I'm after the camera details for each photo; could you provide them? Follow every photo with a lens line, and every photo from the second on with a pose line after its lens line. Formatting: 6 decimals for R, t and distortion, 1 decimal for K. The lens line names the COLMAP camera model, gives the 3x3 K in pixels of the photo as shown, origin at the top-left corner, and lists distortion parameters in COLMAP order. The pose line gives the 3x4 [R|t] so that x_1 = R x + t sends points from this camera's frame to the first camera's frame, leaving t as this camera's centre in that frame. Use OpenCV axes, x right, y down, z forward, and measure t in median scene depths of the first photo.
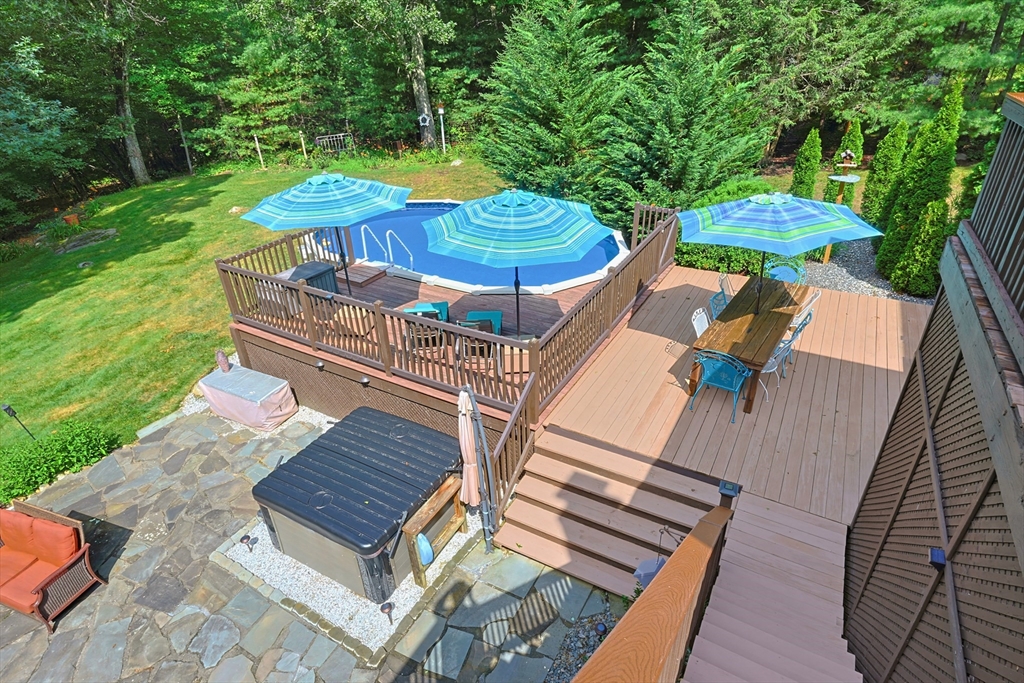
lens RADIAL K [[530.8, 0, 512.0], [0, 530.8, 341.5], [0, 0, 1]] dist [-0.000730, -0.000006]
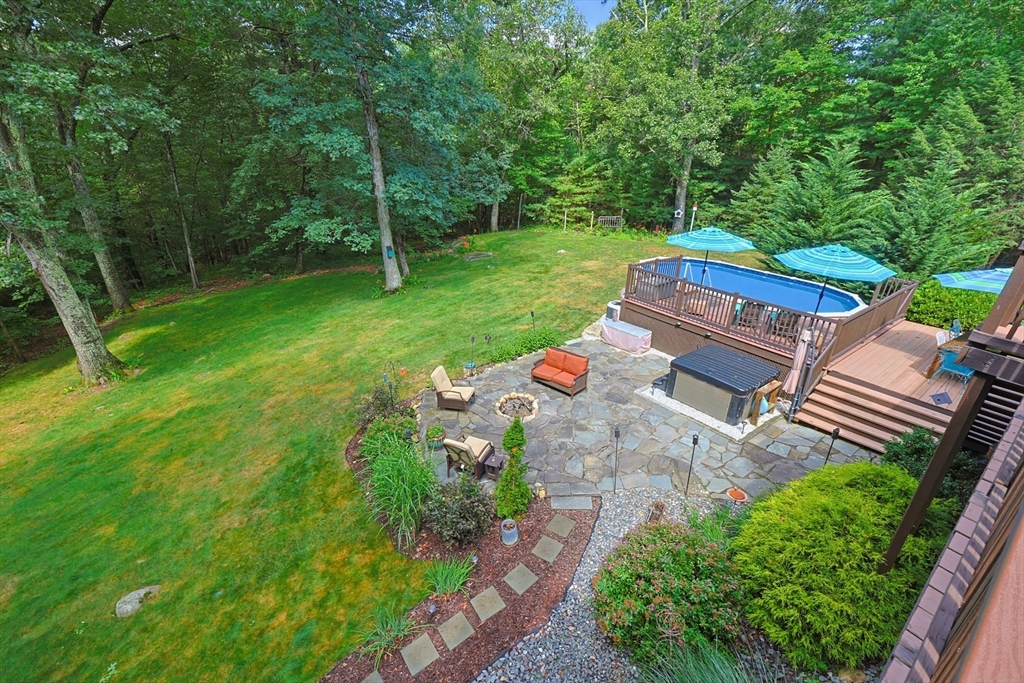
lens RADIAL K [[423.1, 0, 512.0], [0, 423.1, 341.5], [0, 0, 1]] dist [-0.002503, -0.000092]
pose [[0.917598, 0.209529, -0.337803, -0.172093], [-0.244053, 0.967734, -0.062681, 0.153660], [0.313770, 0.139958, 0.939127, -0.264265]]
